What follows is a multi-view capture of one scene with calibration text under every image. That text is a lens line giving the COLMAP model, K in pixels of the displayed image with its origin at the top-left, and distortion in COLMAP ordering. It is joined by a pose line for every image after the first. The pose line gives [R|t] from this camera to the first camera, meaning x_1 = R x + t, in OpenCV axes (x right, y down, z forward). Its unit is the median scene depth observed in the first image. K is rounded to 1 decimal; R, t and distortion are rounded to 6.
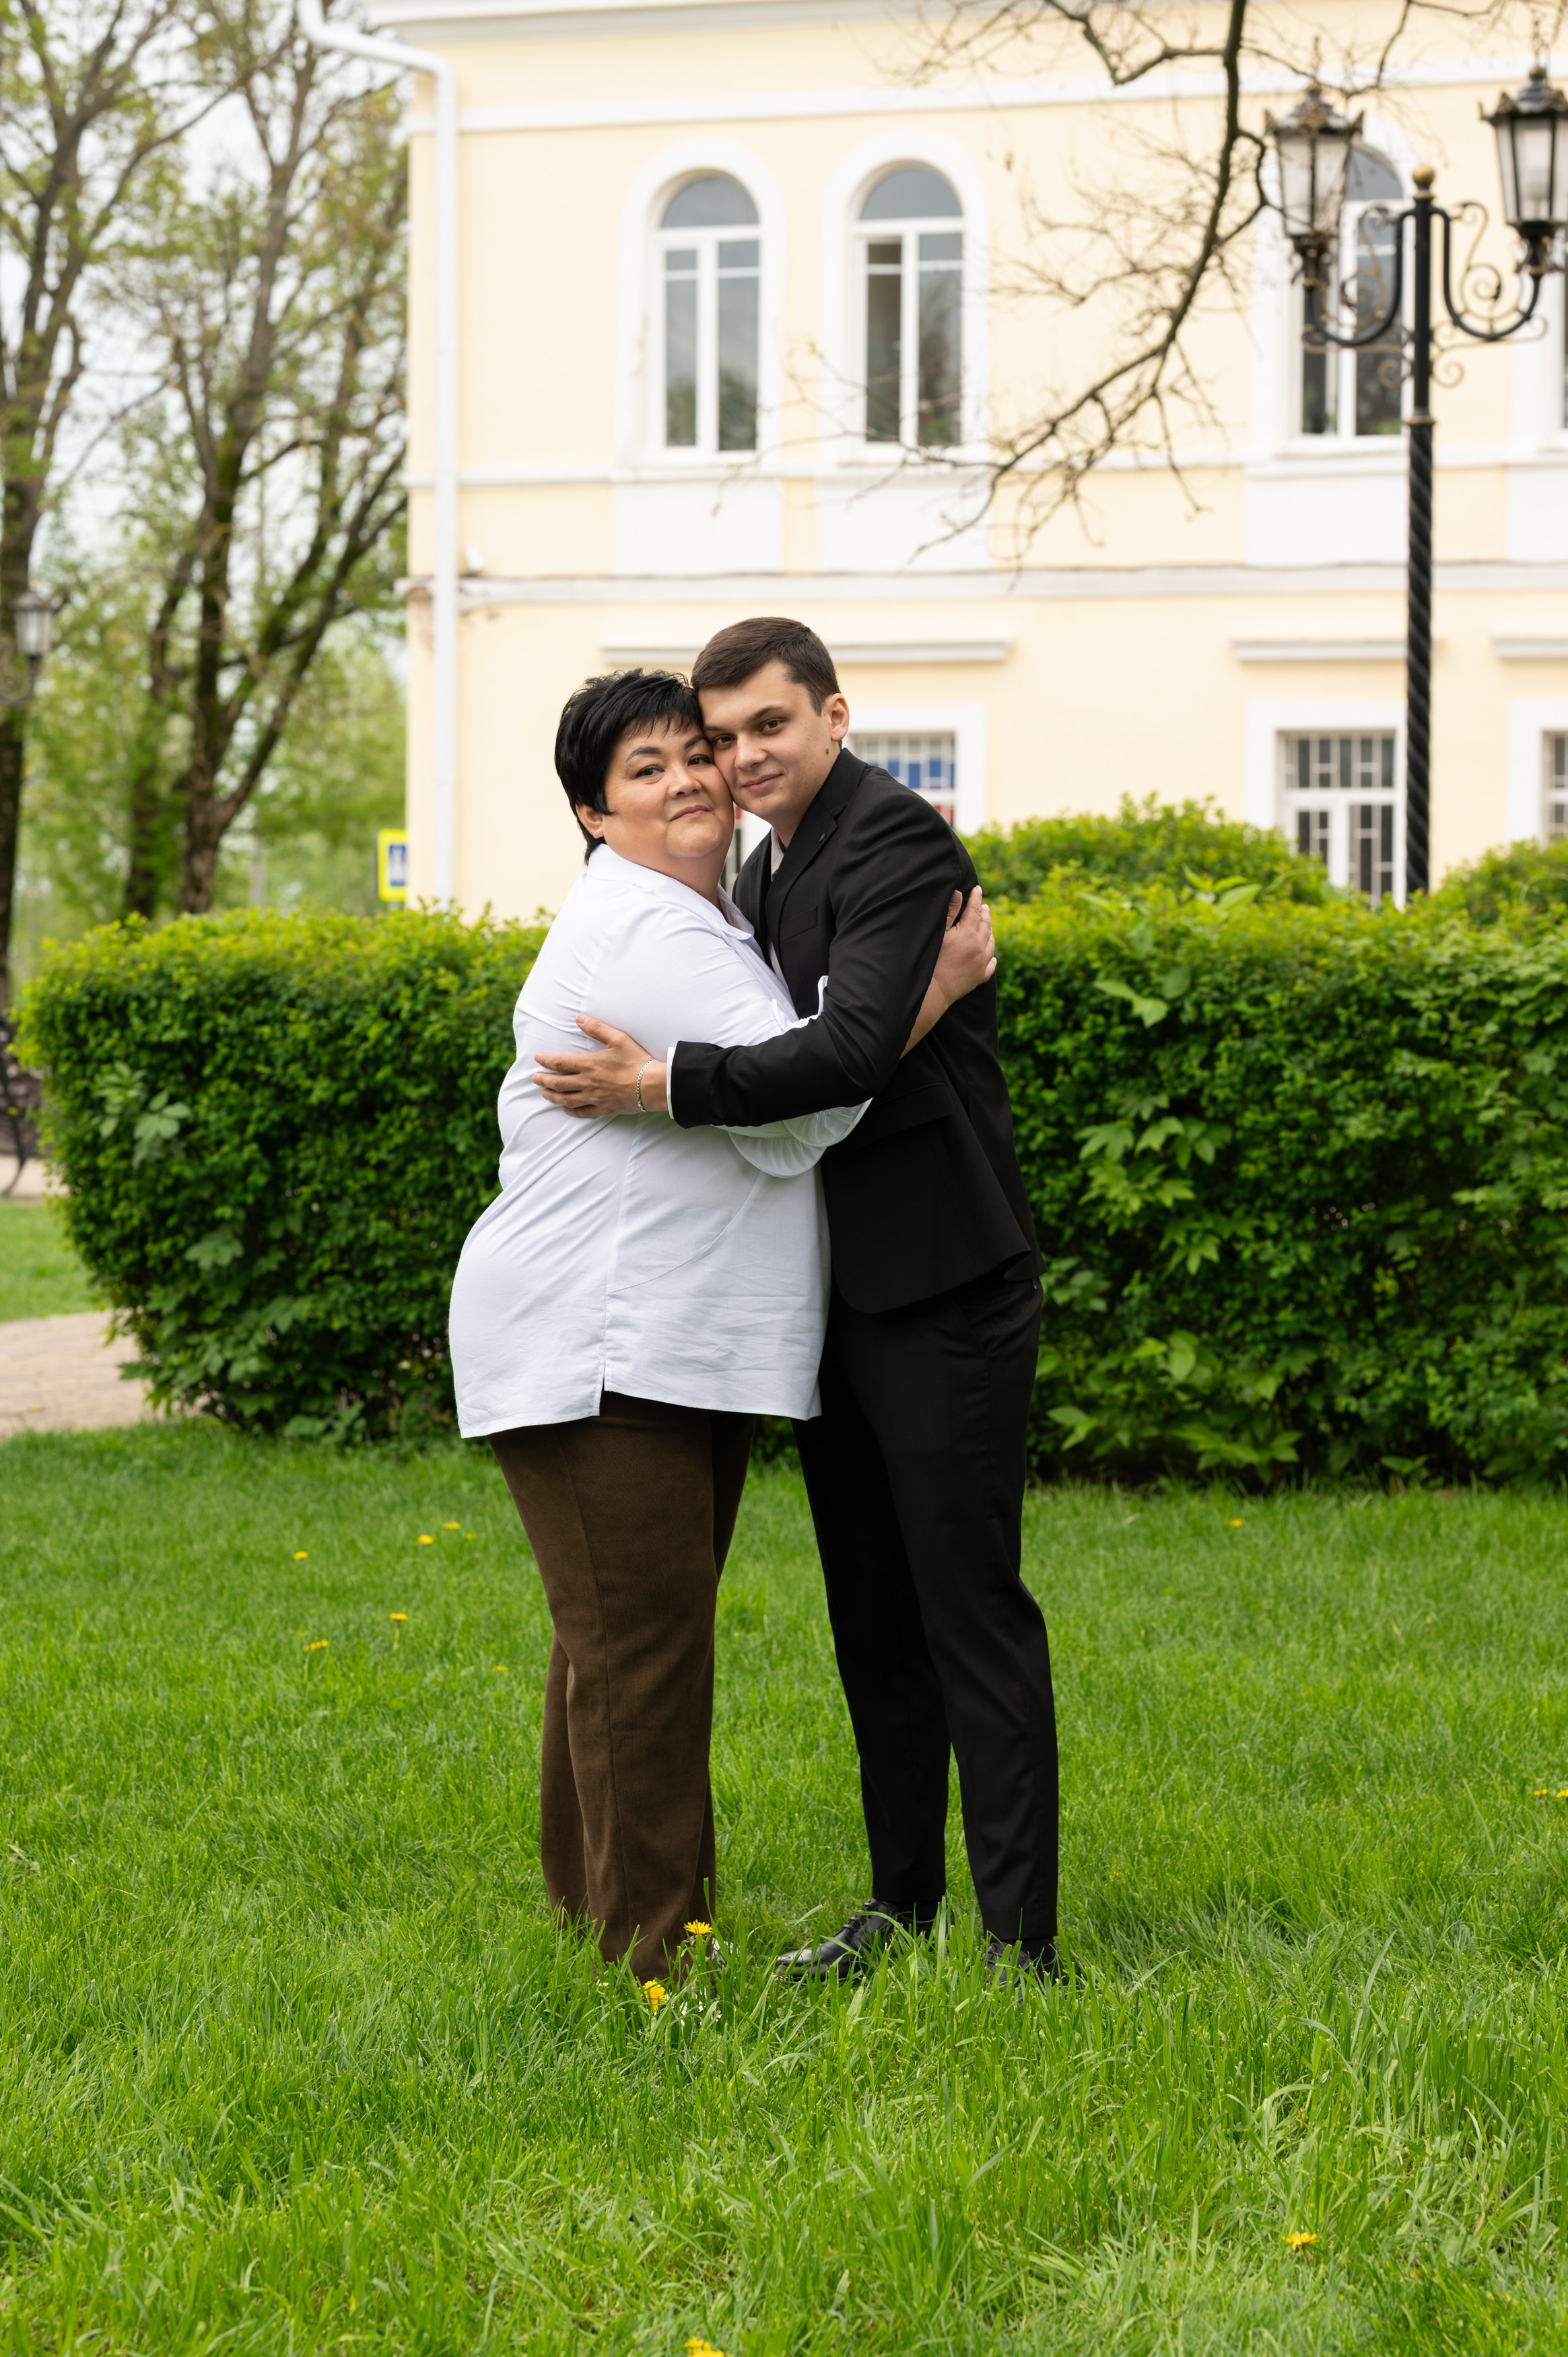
lens RADIAL K [[5844.4, 0, 787.0], [0, 5844.4, 1196.3], [0, 0, 1]] dist [0.022202, -0.498496]
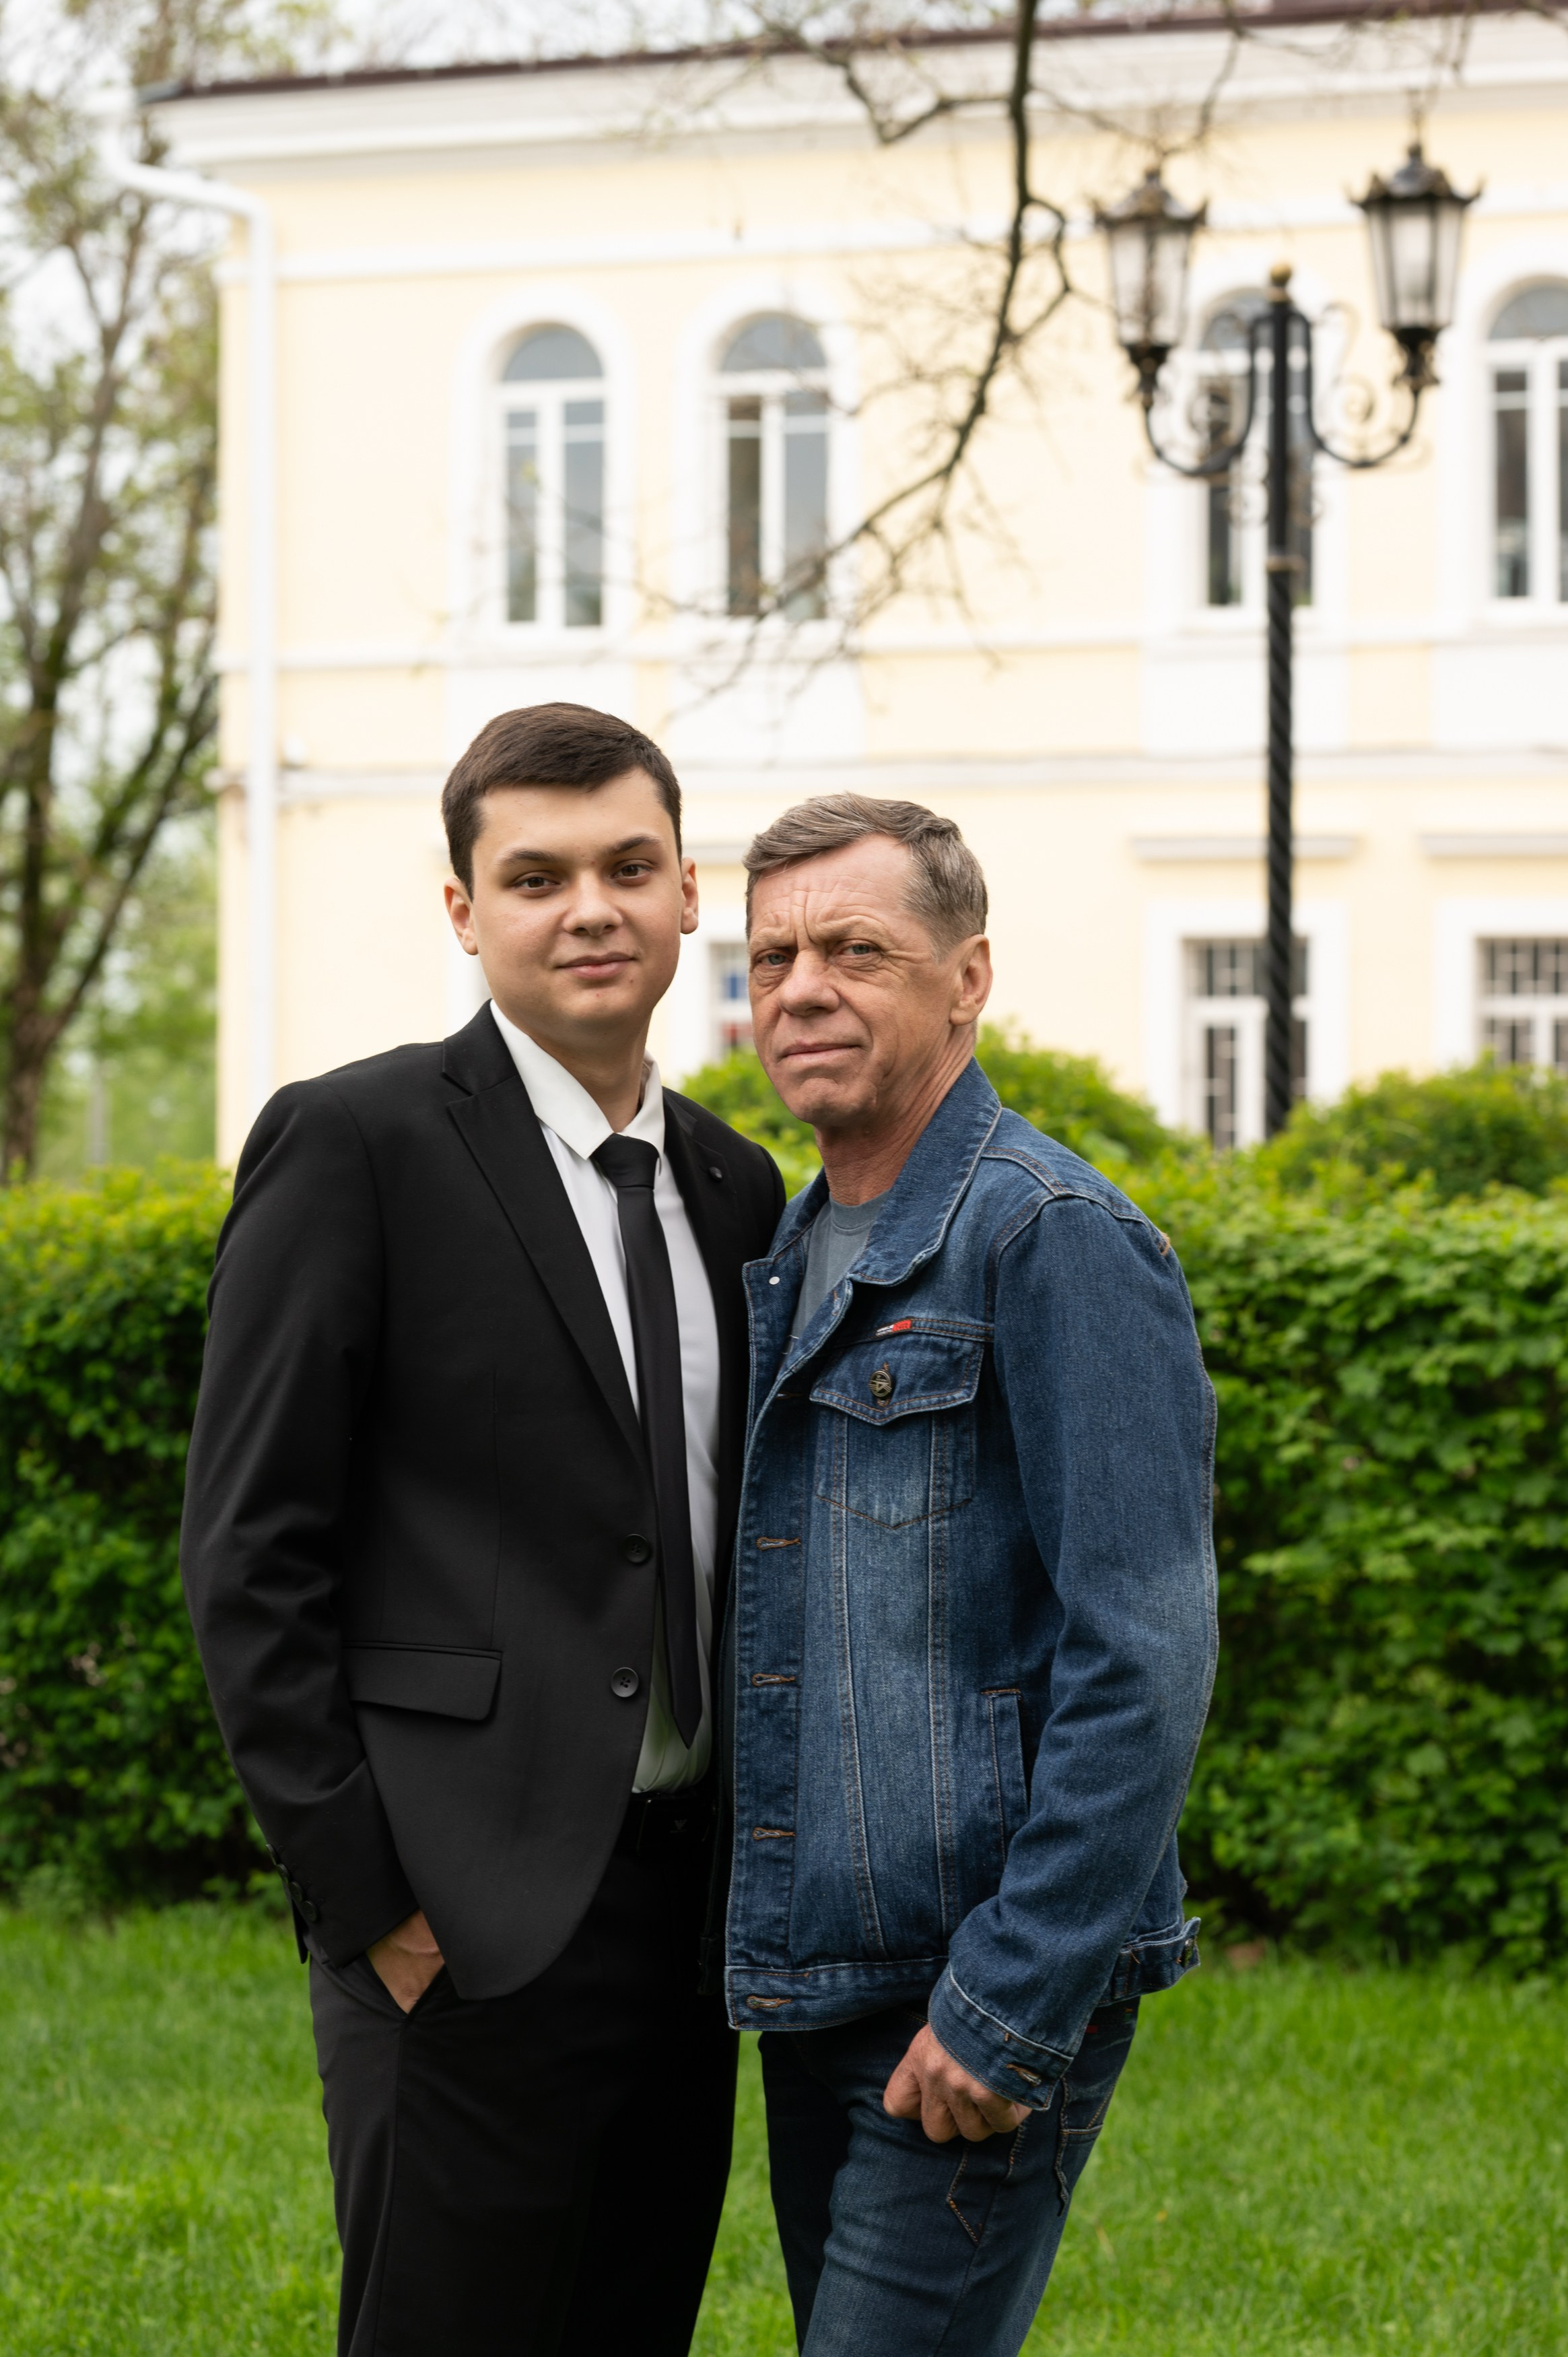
lens RADIAL K [[5916.0, 0, 784.0], [0, 5916.0, 1178.5], [0, 0, 1]] dist [-0.033551, 0.493466]
pose [[0.999986, -0.003873, 0.003470, 0.047654], [0.004004, 0.999249, -0.038531, -0.017905], [-0.003319, 0.038545, 0.999251, 0.222180]]
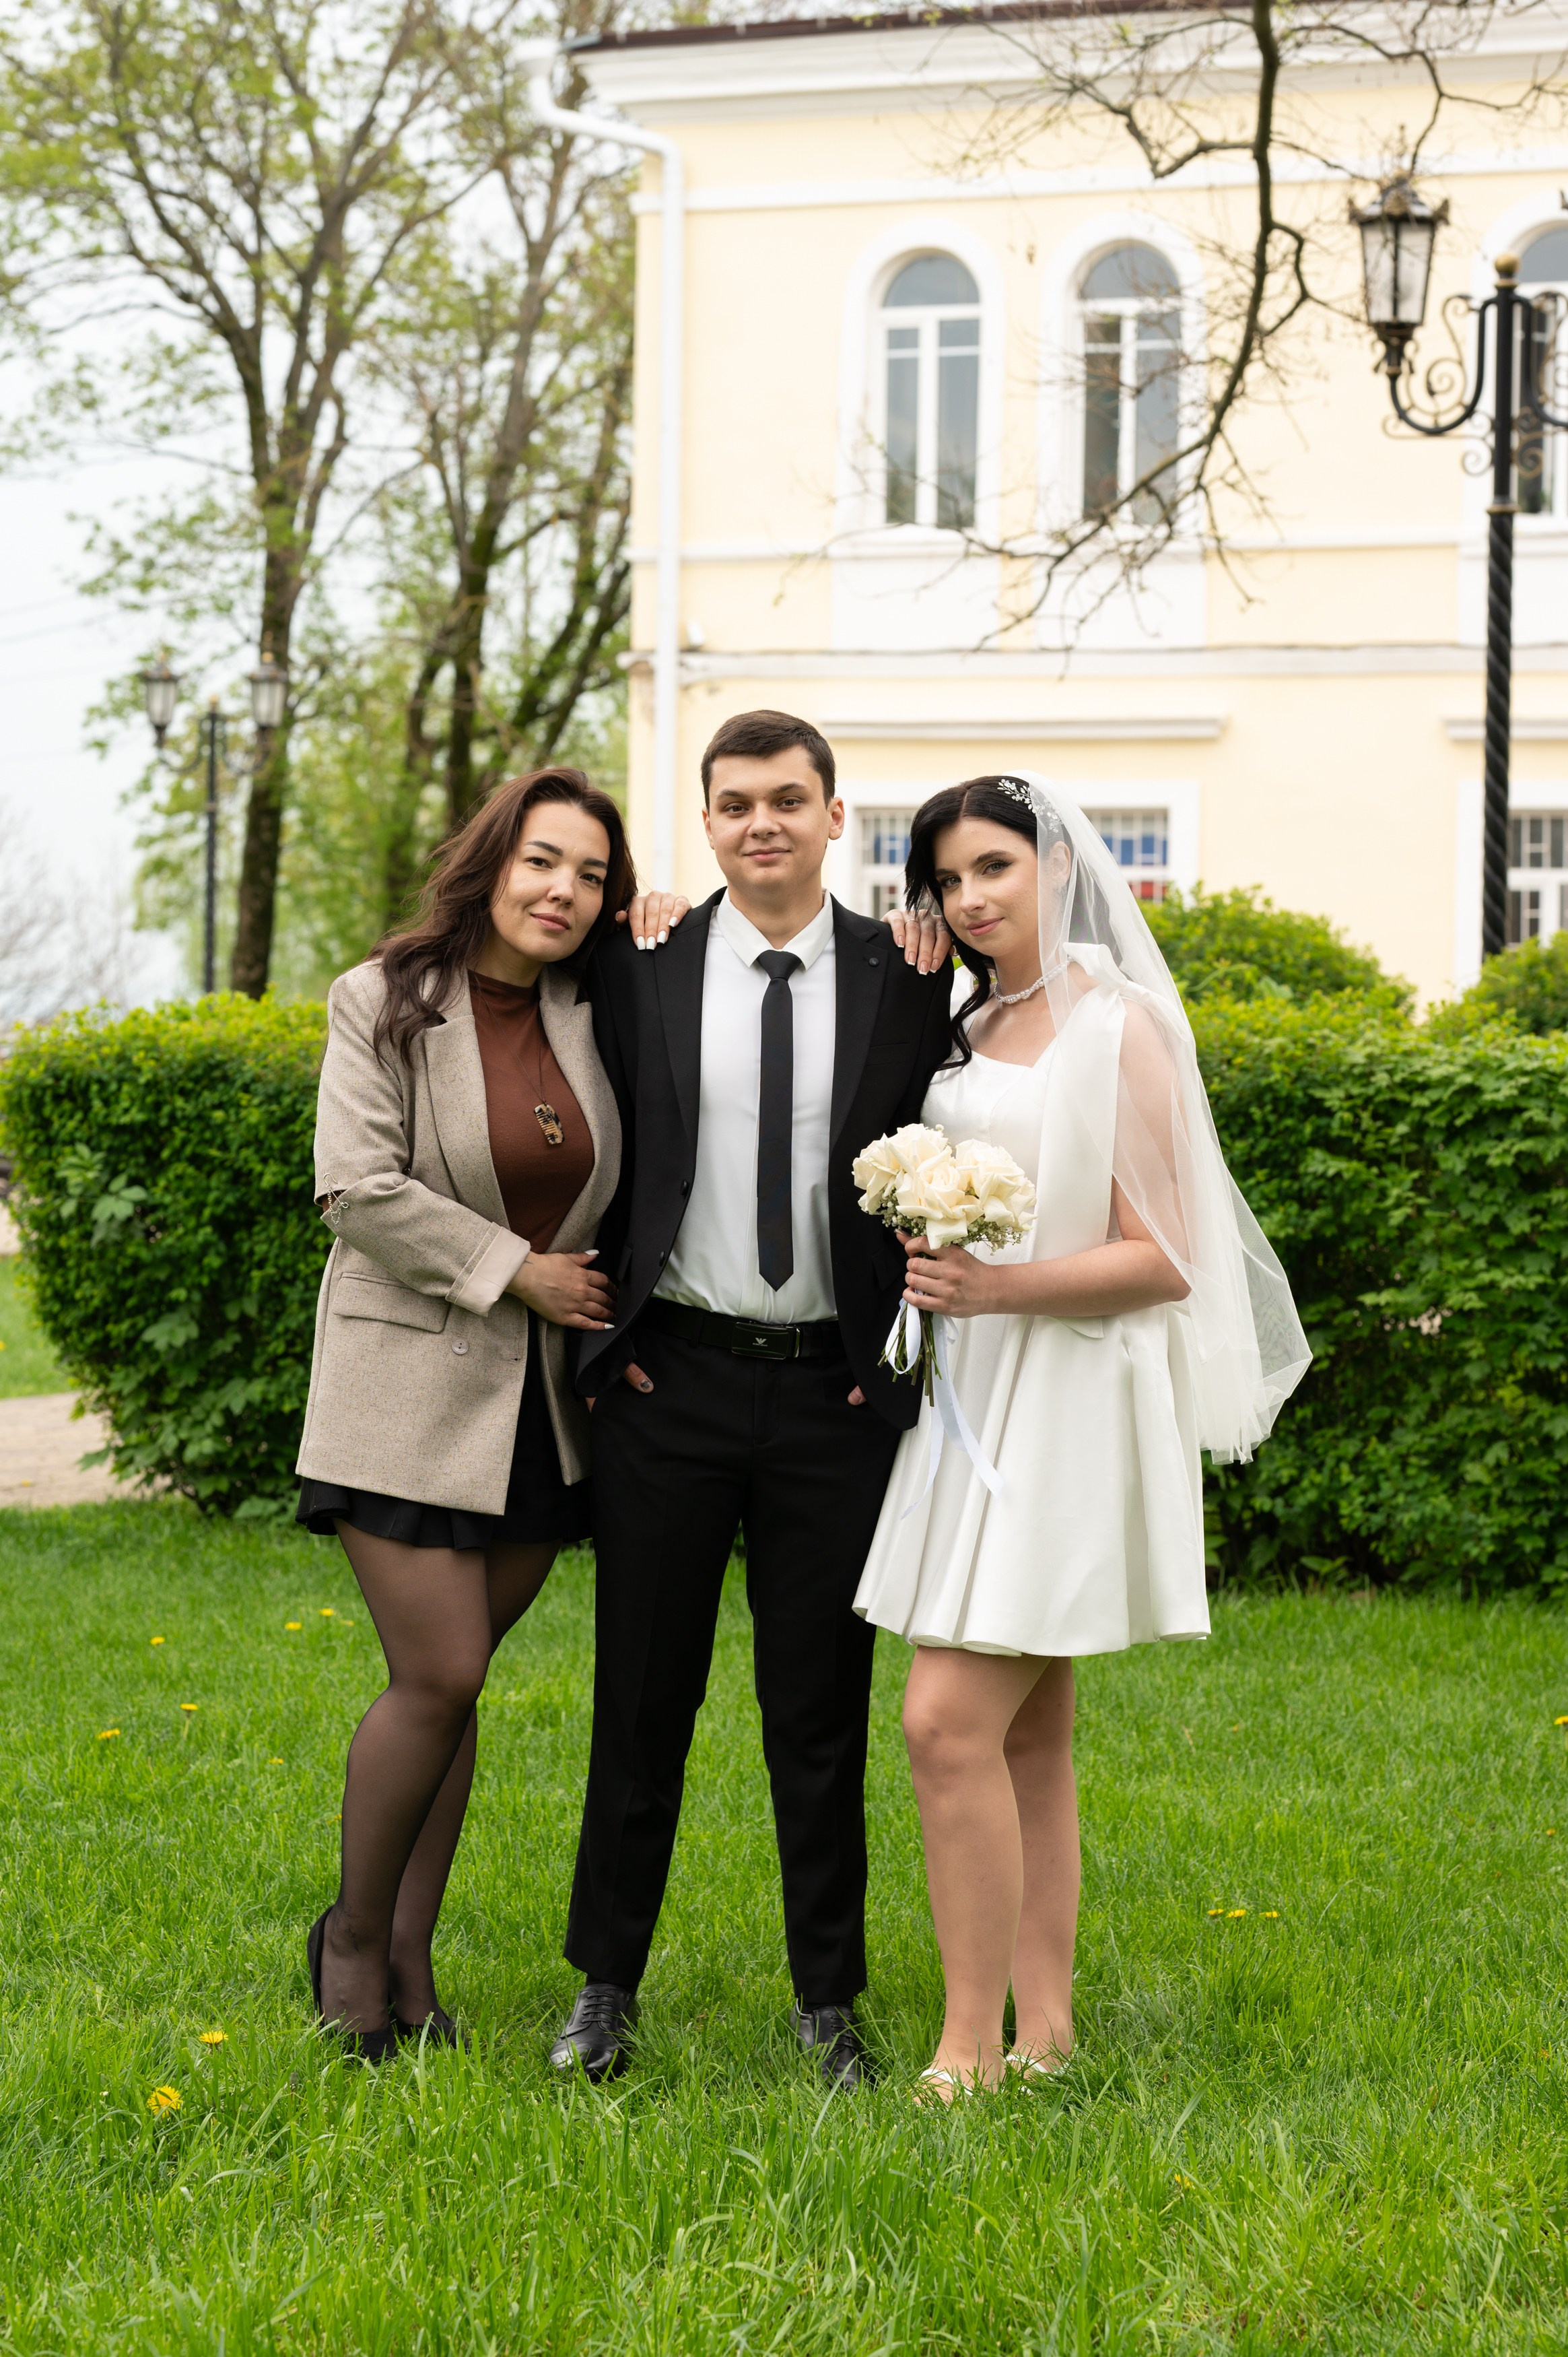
lens RADIAL K [[5810.3, 0, 758.6], [0, 5810.3, 1170.0], [0, 0, 1]] dist [0.000759, -0.345439]
pose [[0.997449, 0.011983, -0.070365, 0.073420], [-0.013025, 0.999812, -0.014368, -0.005510], [0.070180, 0.015248, 0.997418, 0.004951]]
